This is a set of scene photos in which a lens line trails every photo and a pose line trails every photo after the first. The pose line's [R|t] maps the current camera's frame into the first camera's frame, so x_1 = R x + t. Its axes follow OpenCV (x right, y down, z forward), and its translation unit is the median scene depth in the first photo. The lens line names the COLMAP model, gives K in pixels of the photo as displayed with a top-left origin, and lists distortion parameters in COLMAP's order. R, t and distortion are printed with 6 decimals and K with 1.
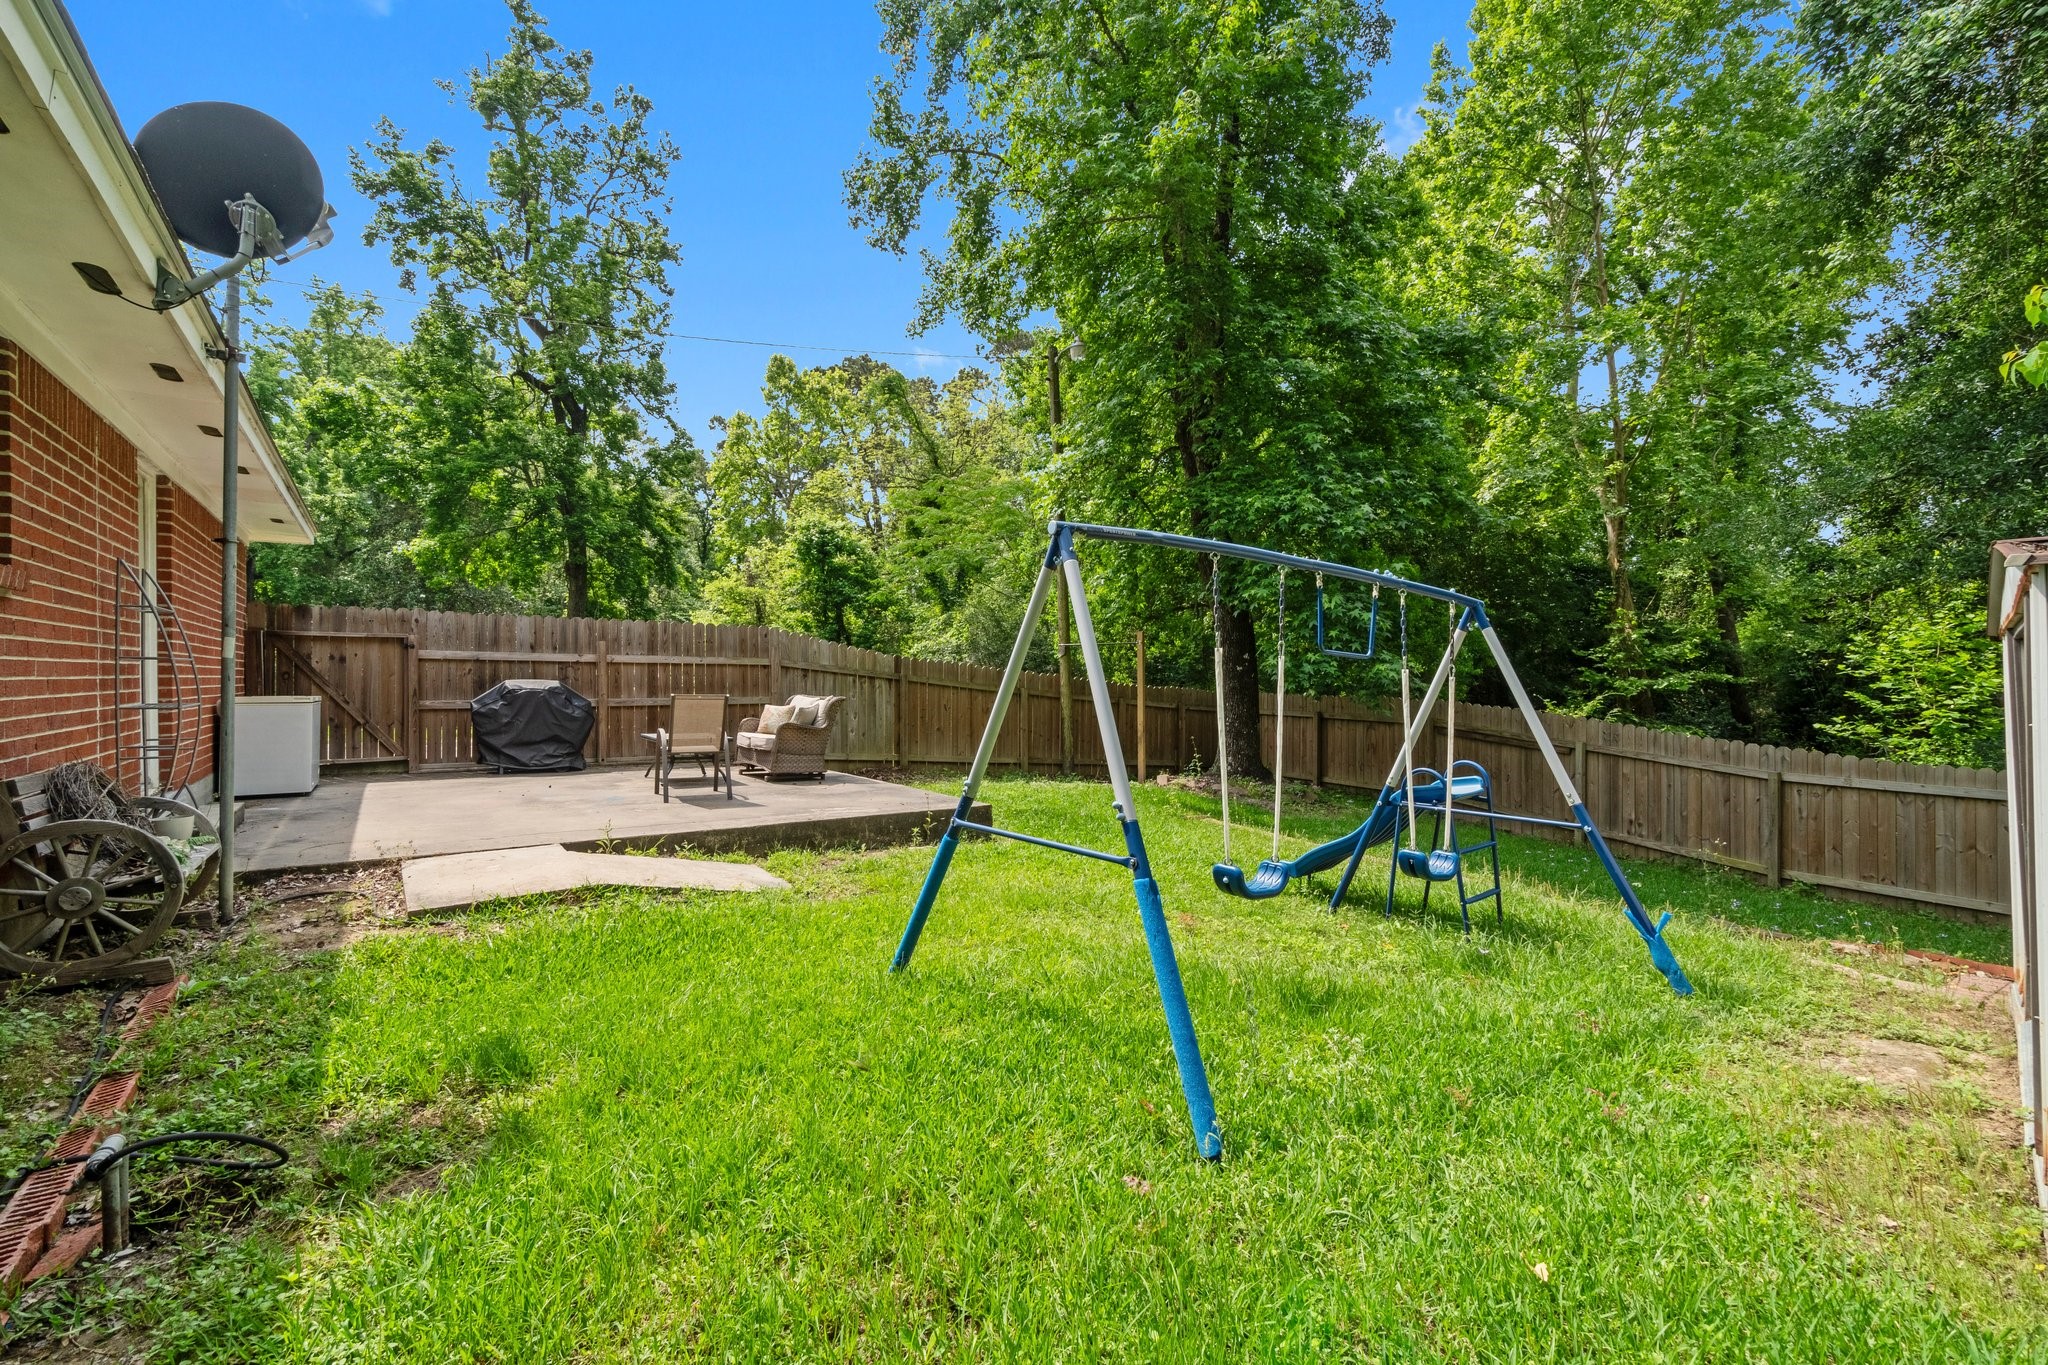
lens RADIAL K [[887.9, 0, 1011.3], [0, 887.9, 682.5], [0, 0, 1]] dist [-0.001153, -0.000175]
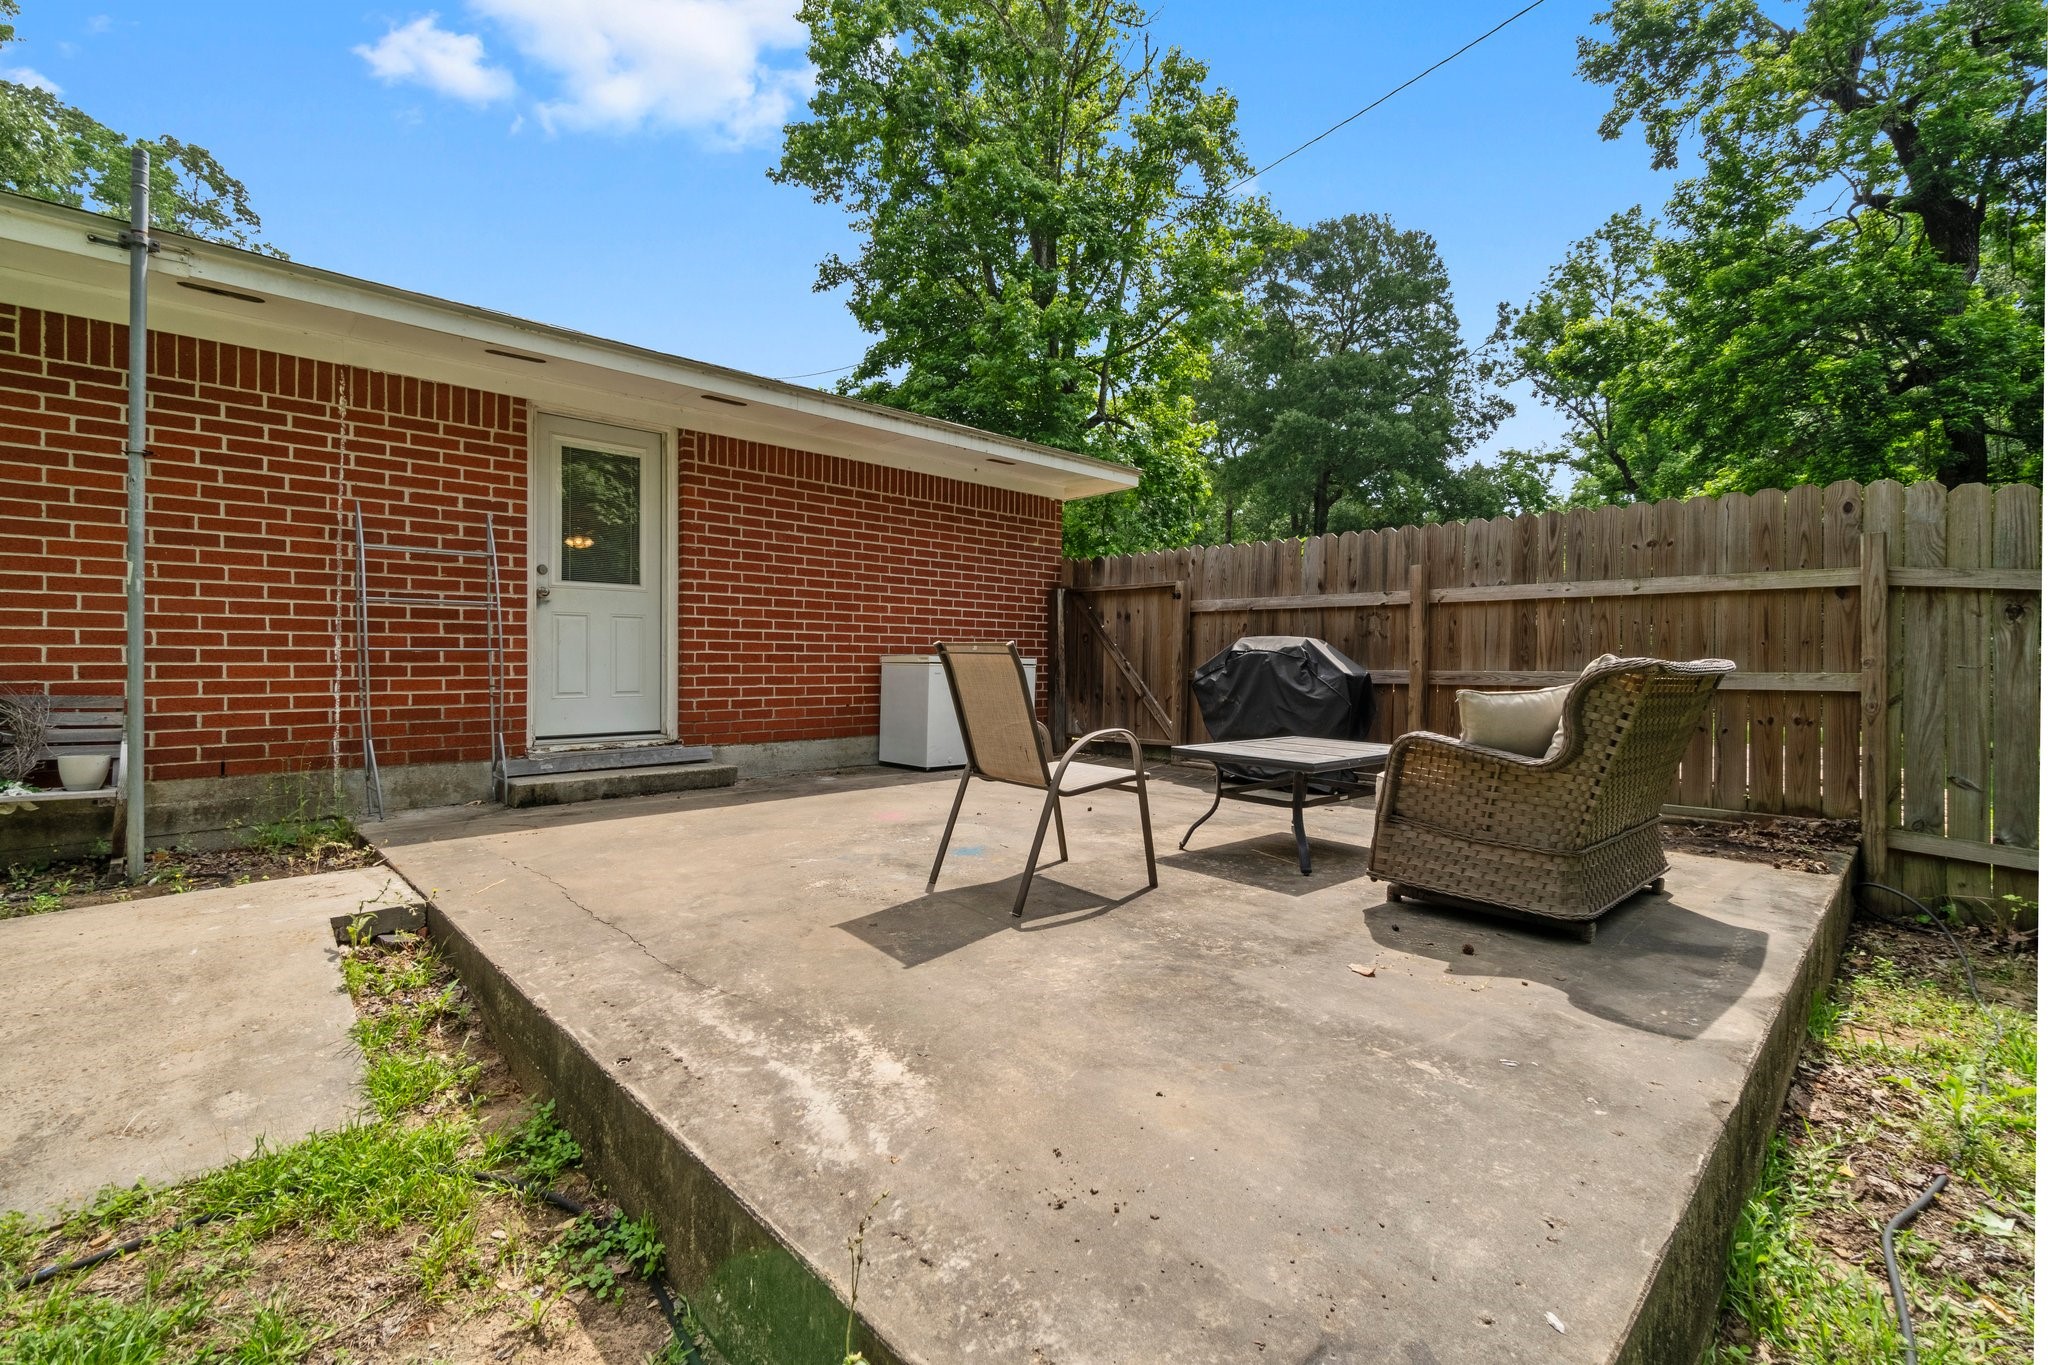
lens RADIAL K [[869.3, 0, 991.8], [0, 869.3, 672.8], [0, 0, 1]] dist [-0.001432, -0.000257]
pose [[0.123991, 0.010133, -0.992232, 0.043308], [-0.008219, 0.999924, 0.009185, 0.017628], [0.992249, 0.007016, 0.124065, 0.666912]]
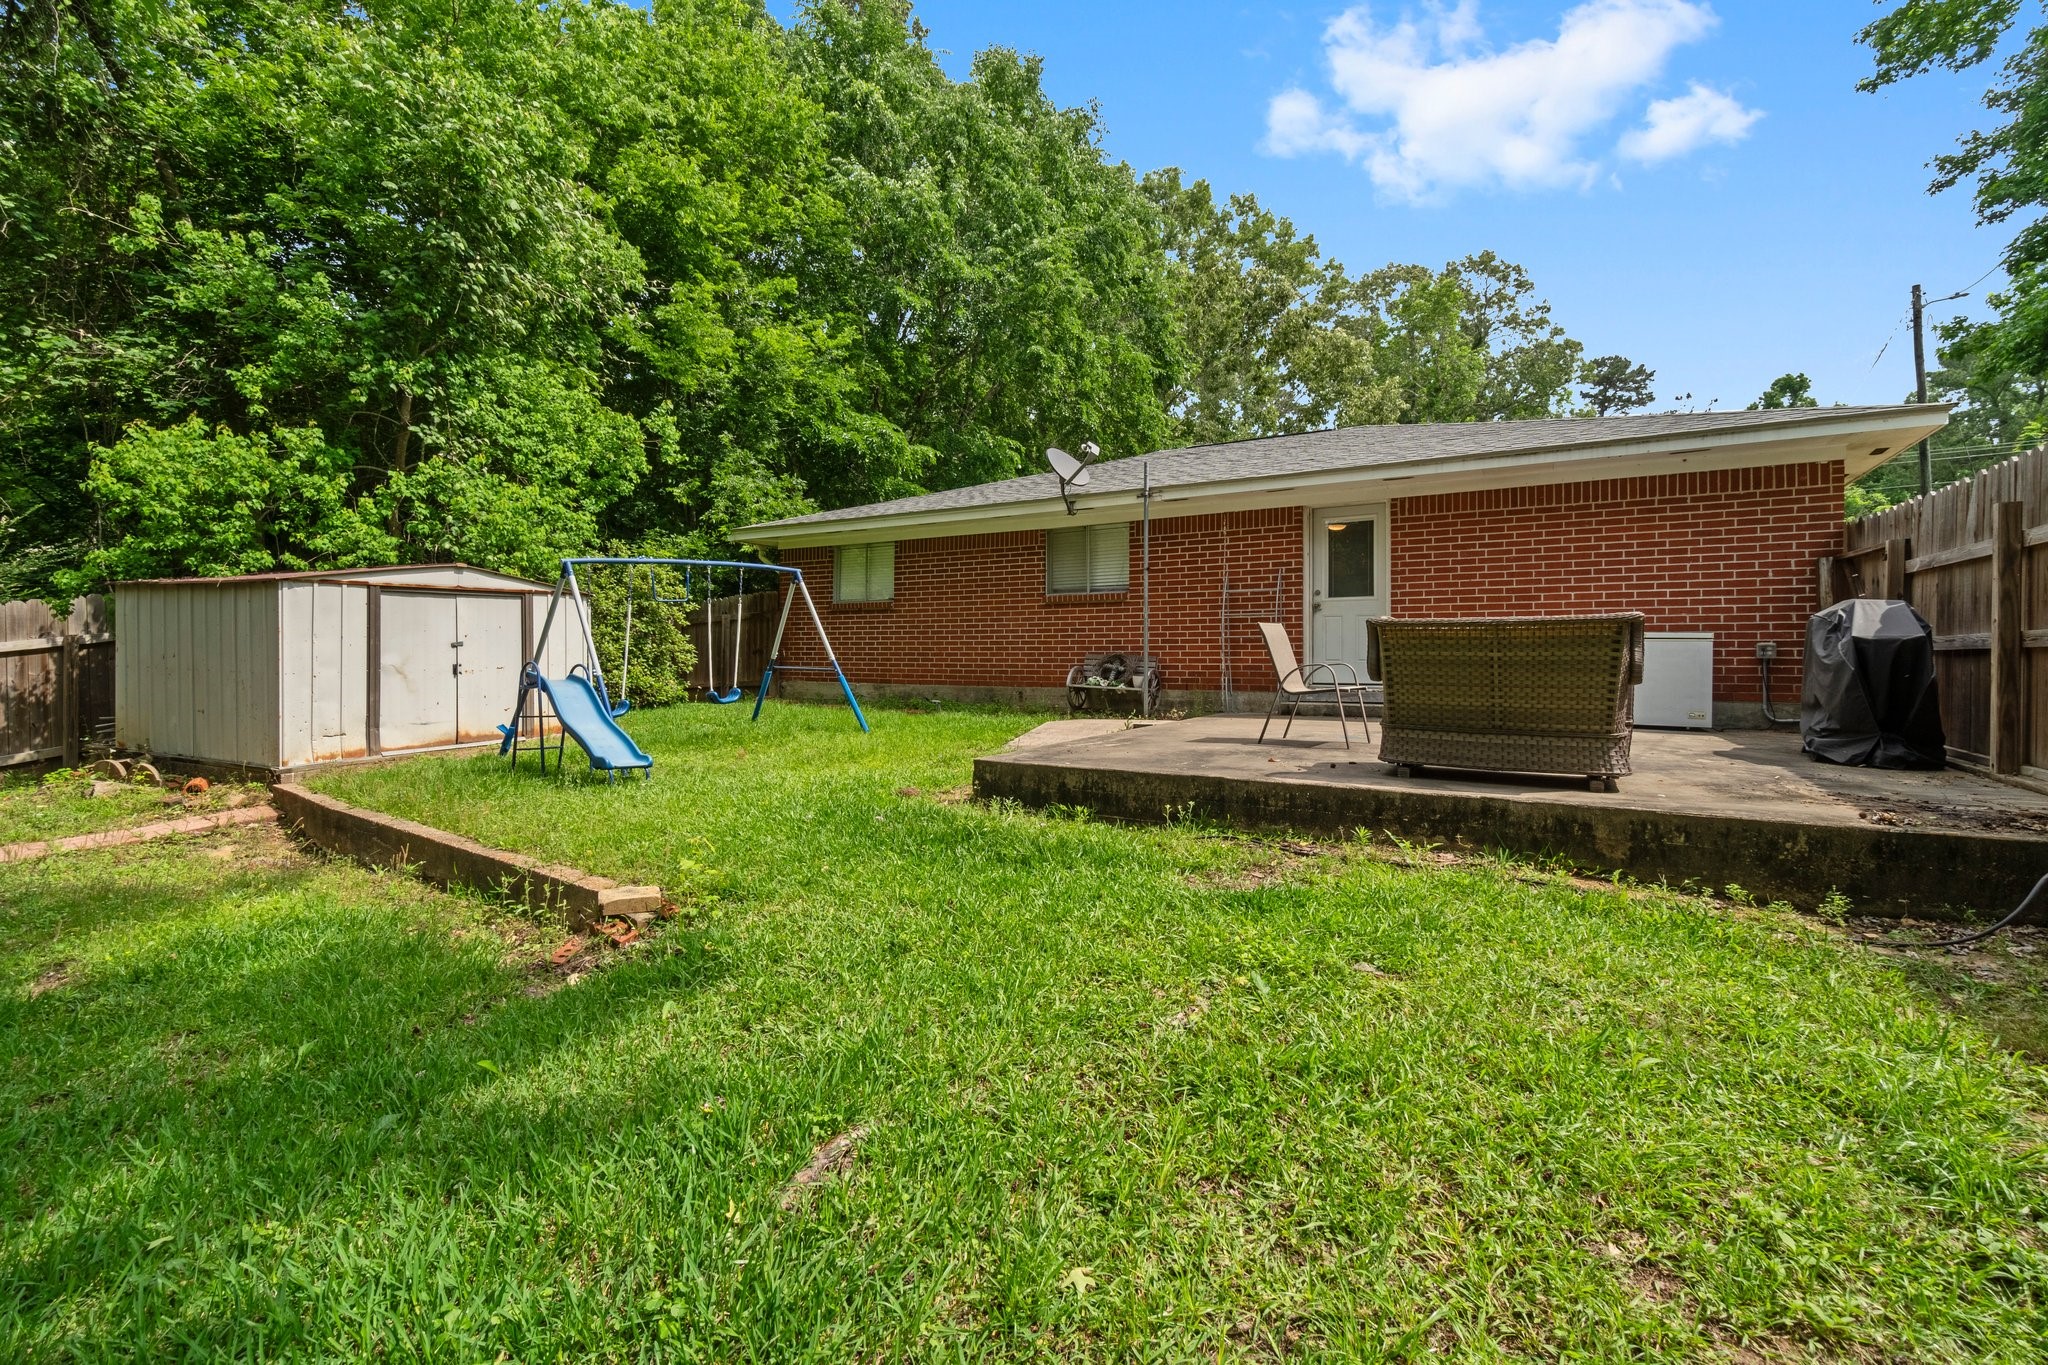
lens RADIAL K [[887.6, 0, 1021.3], [0, 887.6, 663.7], [0, 0, 1]] dist [-0.002168, -0.000281]
pose [[-0.906659, -0.006978, -0.421807, 0.195333], [-0.008278, 0.999965, 0.001250, 0.041450], [0.421783, 0.004625, -0.906685, 1.190488]]
